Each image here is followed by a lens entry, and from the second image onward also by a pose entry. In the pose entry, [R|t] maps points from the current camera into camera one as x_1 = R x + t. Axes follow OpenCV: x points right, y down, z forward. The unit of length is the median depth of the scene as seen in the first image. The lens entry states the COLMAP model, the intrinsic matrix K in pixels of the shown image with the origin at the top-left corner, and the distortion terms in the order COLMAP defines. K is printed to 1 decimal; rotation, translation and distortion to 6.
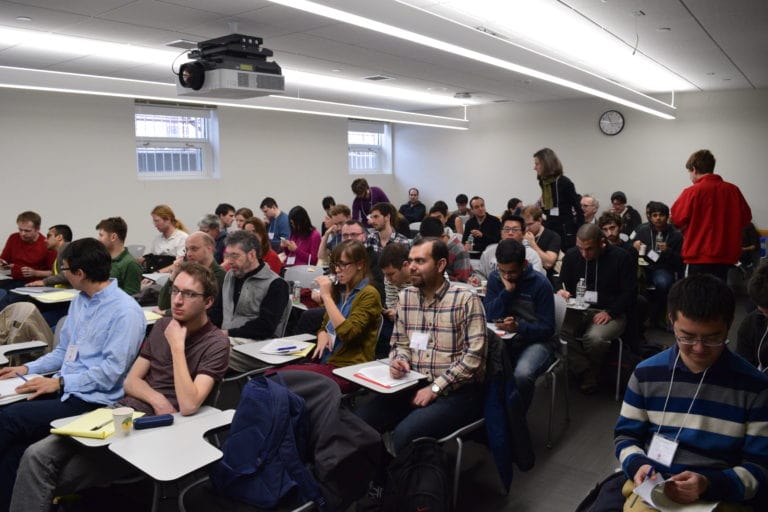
lens RADIAL K [[599.1, 0, 384.0], [0, 599.1, 256.0], [0, 0, 1]] dist [-0.086222, 0.002481]
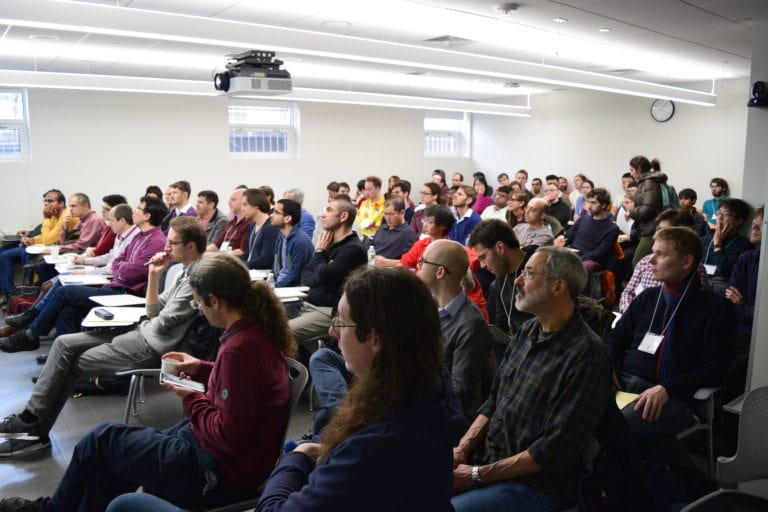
lens RADIAL K [[599.1, 0, 384.0], [0, 599.1, 256.0], [0, 0, 1]] dist [-0.086222, 0.002481]
pose [[0.966717, 0.051328, -0.250647, 0.420727], [-0.045147, 0.998519, 0.030349, 0.045458], [0.251834, -0.018022, 0.967603, -0.264291]]
